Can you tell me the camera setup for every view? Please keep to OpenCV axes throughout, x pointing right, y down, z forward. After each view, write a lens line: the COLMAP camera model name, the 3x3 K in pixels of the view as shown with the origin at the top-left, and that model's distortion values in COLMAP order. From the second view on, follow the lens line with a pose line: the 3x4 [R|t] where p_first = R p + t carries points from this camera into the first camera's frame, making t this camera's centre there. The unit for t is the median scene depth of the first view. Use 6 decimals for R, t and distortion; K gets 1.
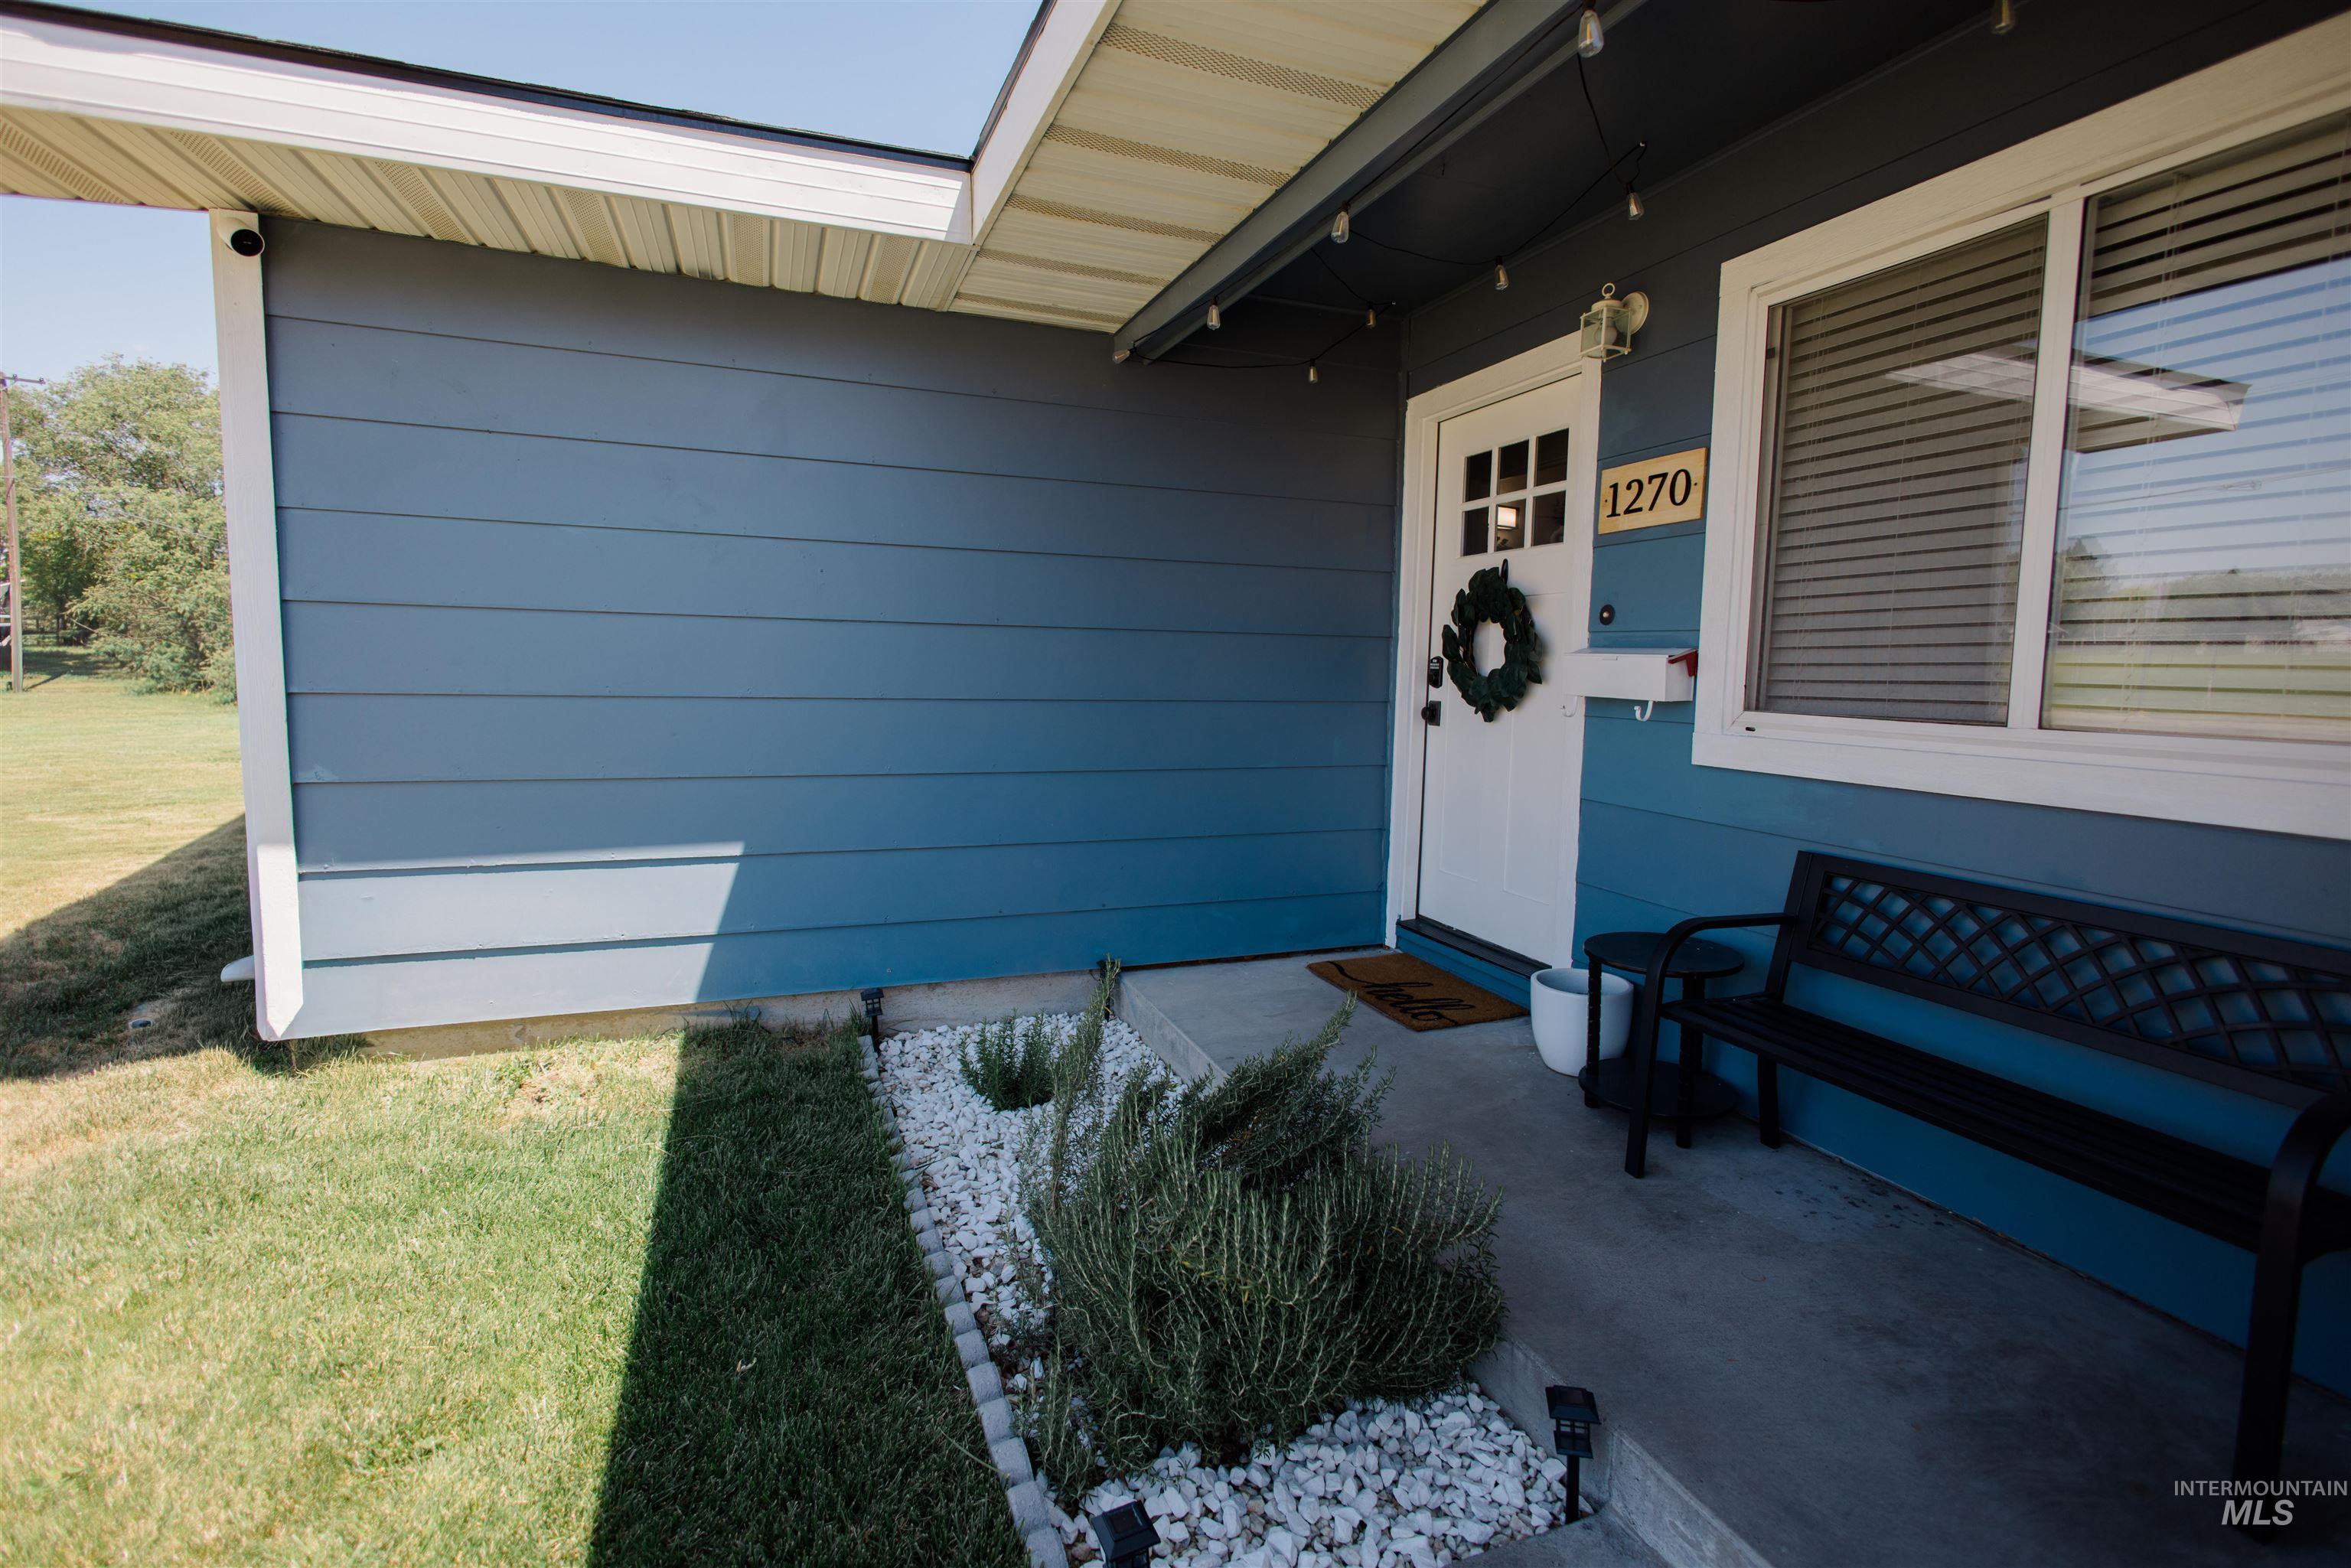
lens RADIAL K [[1053.9, 0, 1193.6], [0, 1053.9, 758.7], [0, 0, 1]] dist [0.008047, -0.000422]
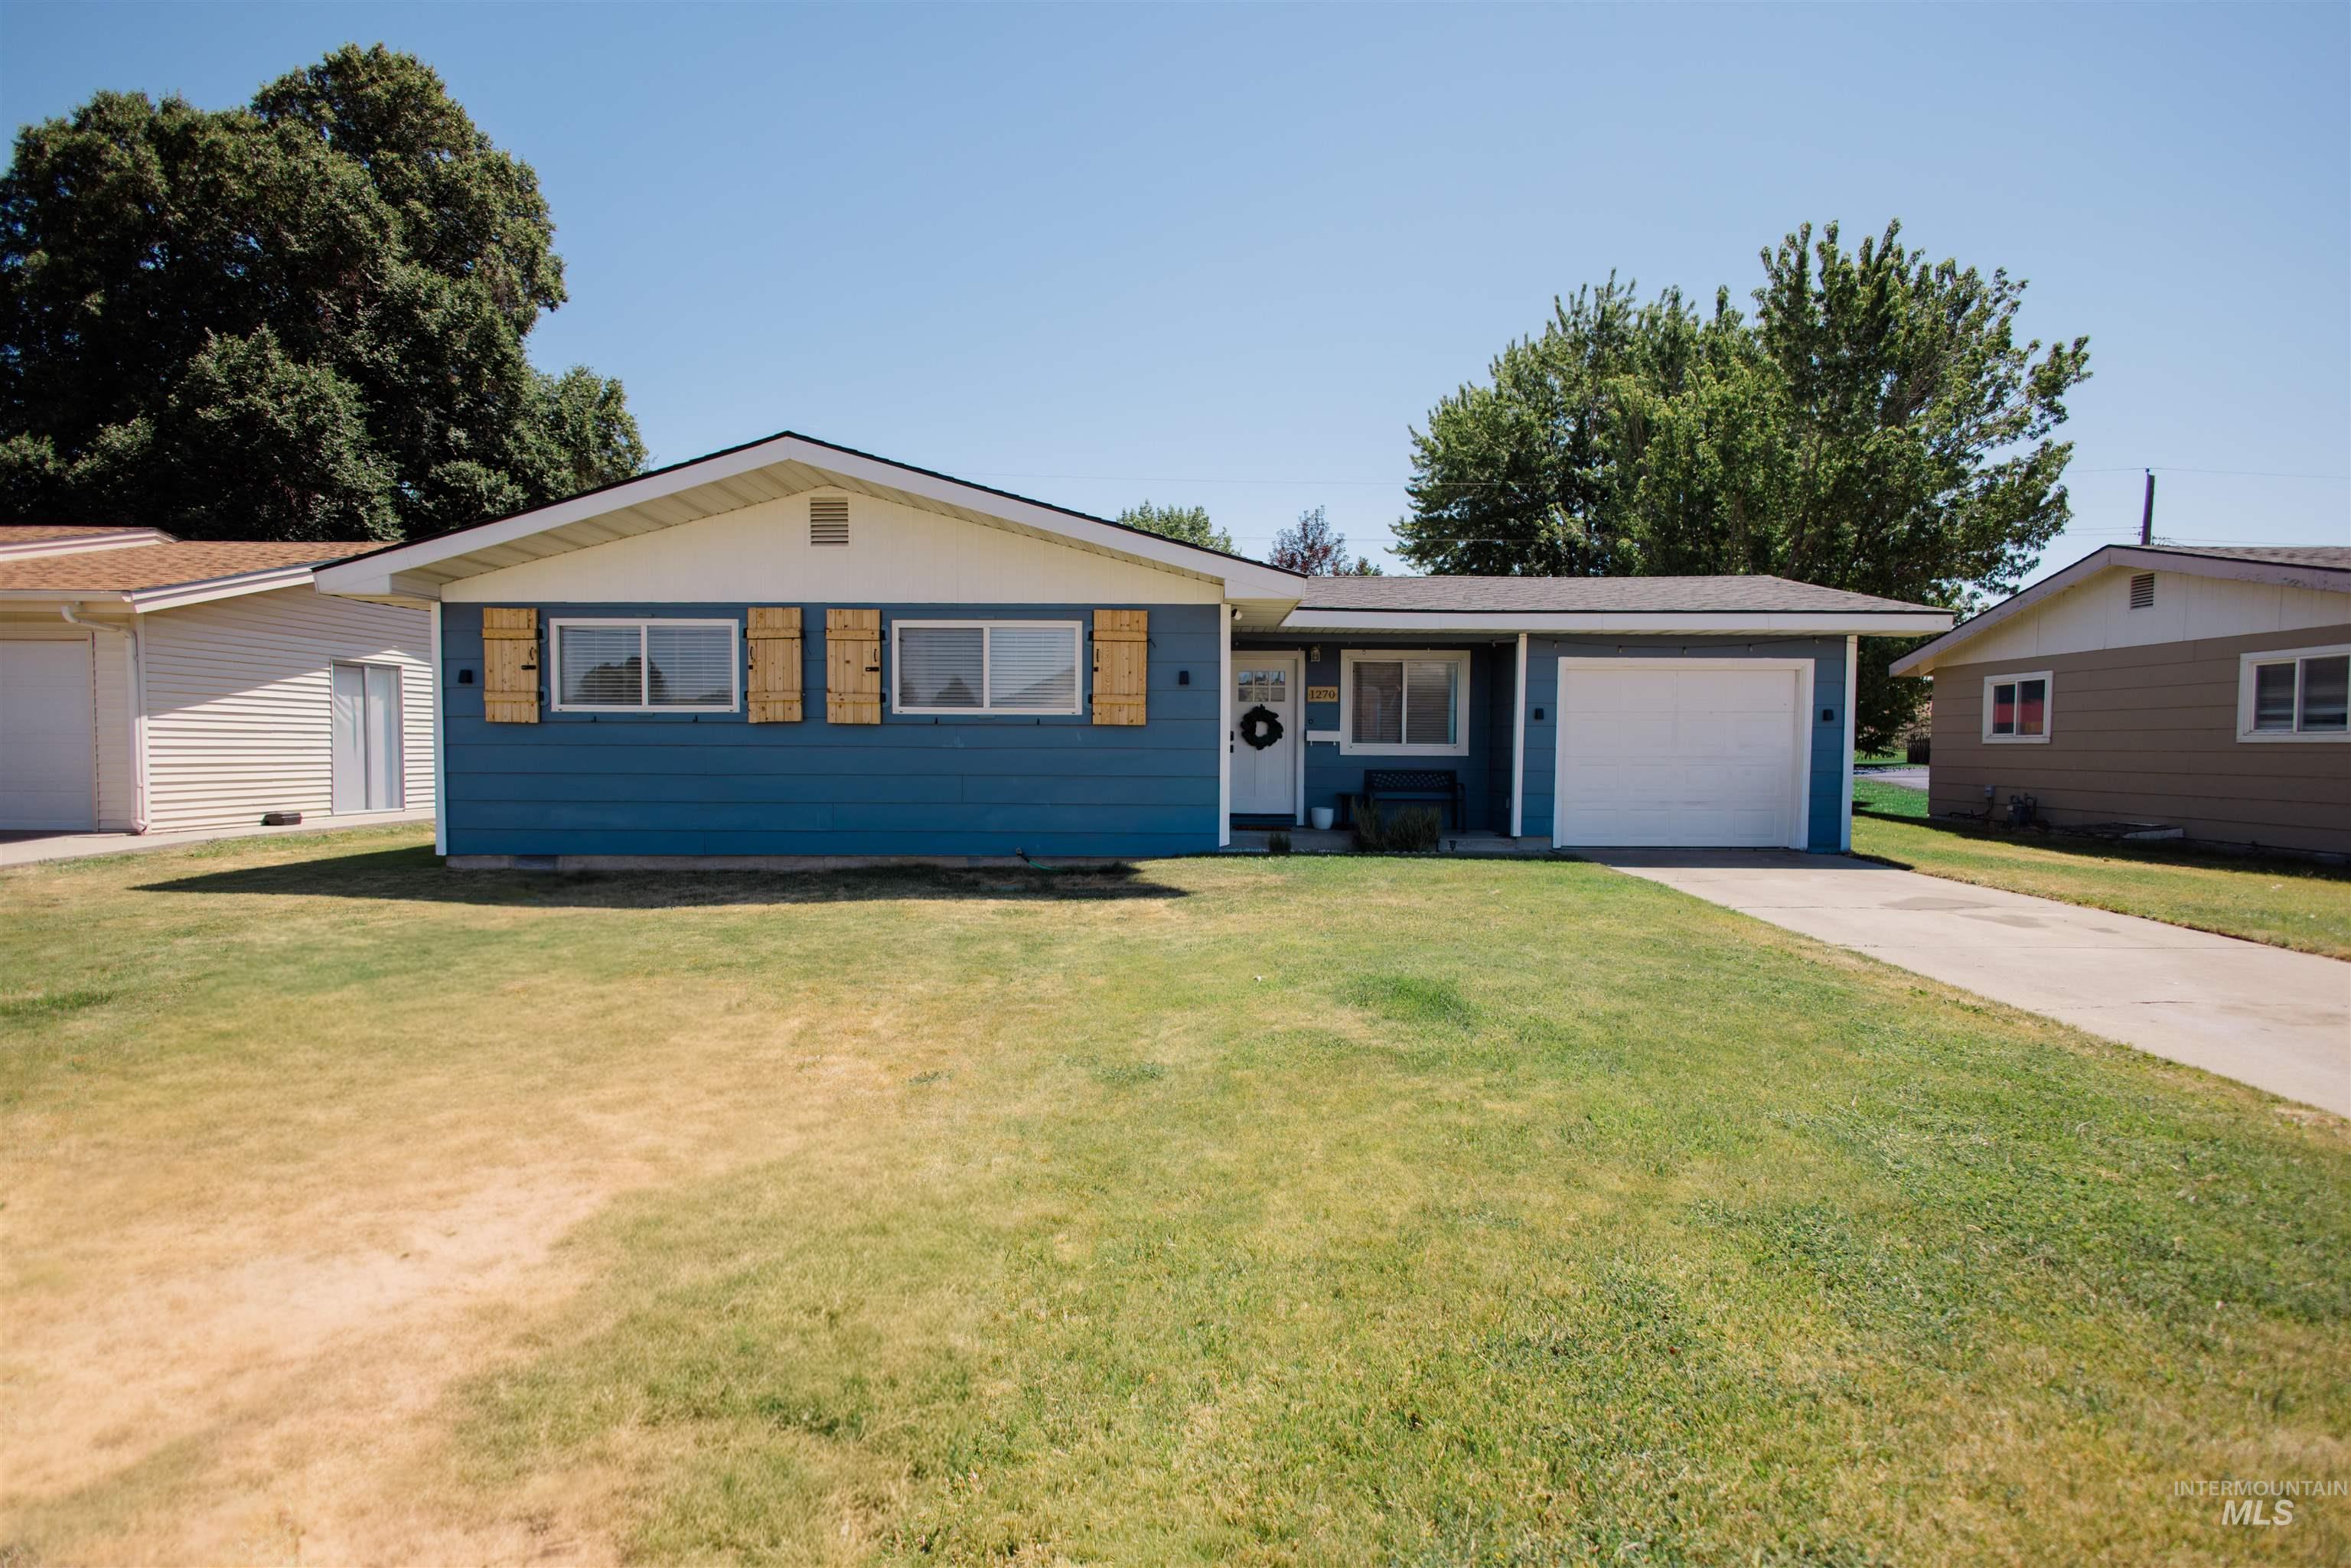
lens RADIAL K [[1123.9, 0, 1192.0], [0, 1123.9, 797.6], [0, 0, 1]] dist [-0.008808, 0.000040]
pose [[0.374796, -0.058949, 0.925231, -4.383964], [0.086489, 0.995848, 0.028413, -0.005226], [-0.923064, 0.069373, 0.378339, -0.246235]]
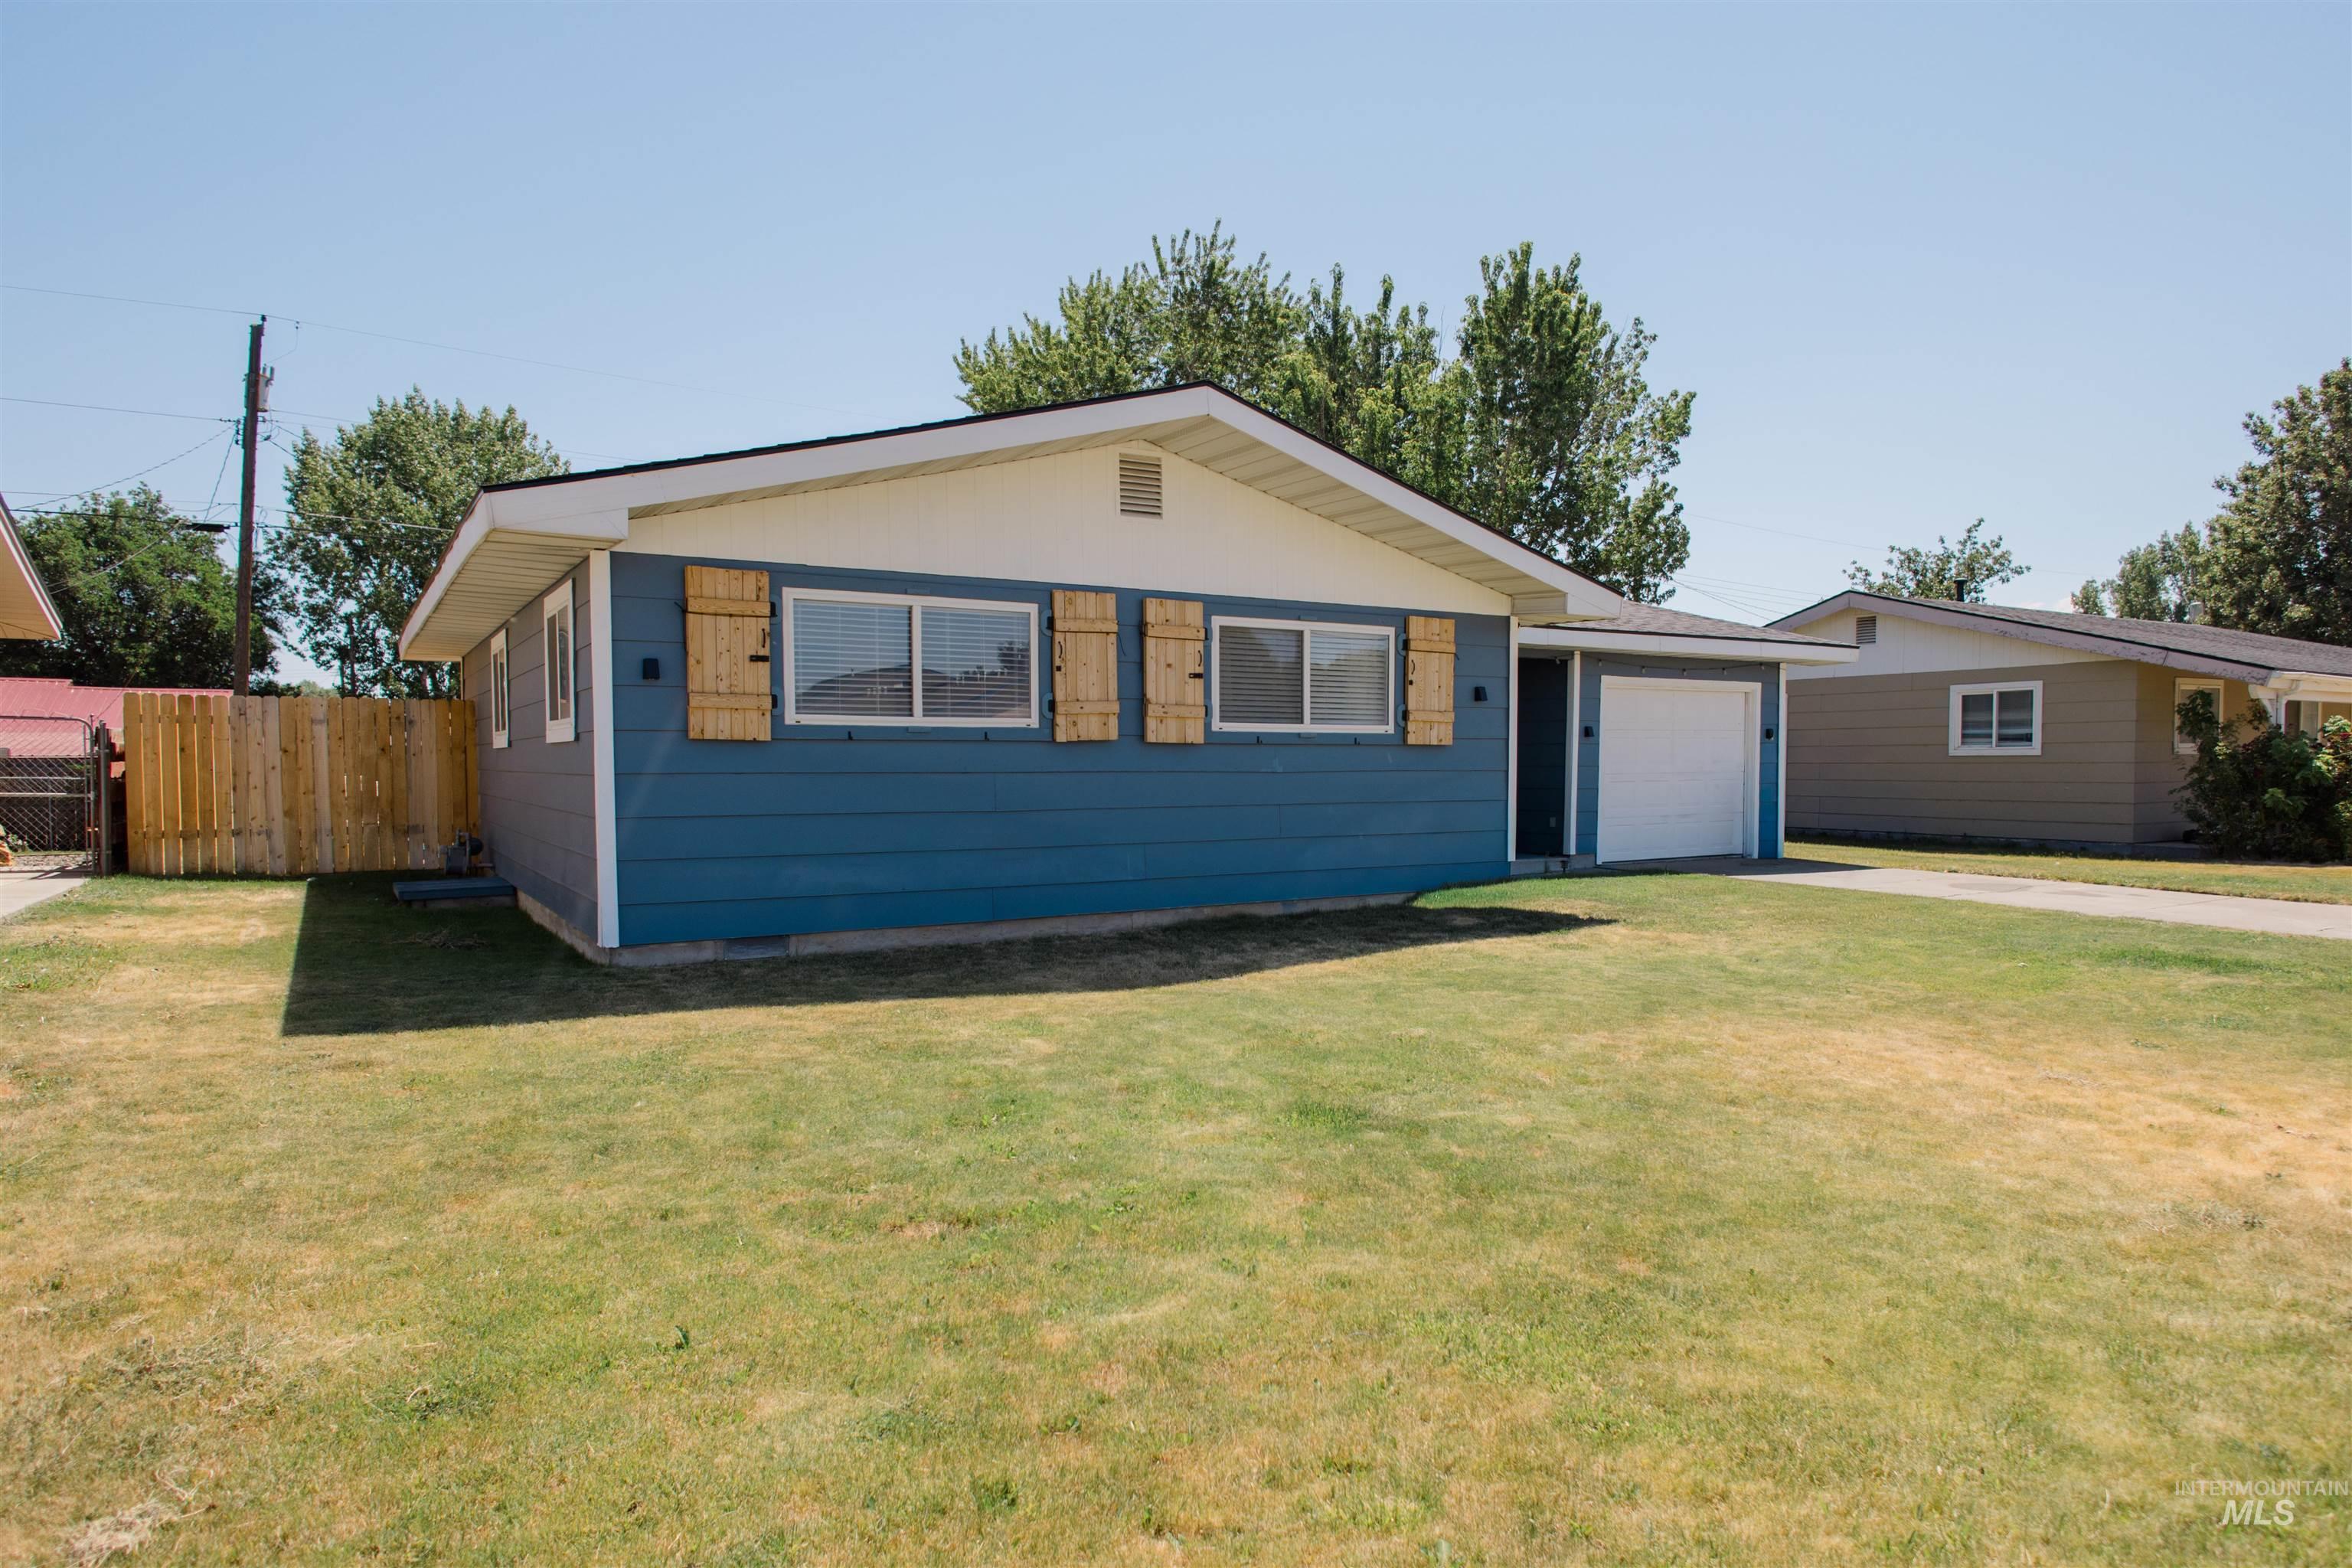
lens RADIAL K [[1410.3, 0, 1180.9], [0, 1410.3, 822.3], [0, 0, 1]] dist [0.016418, -0.000147]
pose [[-0.169600, -0.062613, 0.983522, -5.032792], [0.086471, 0.993185, 0.078139, -0.324129], [-0.981712, 0.098299, -0.163030, 2.805134]]
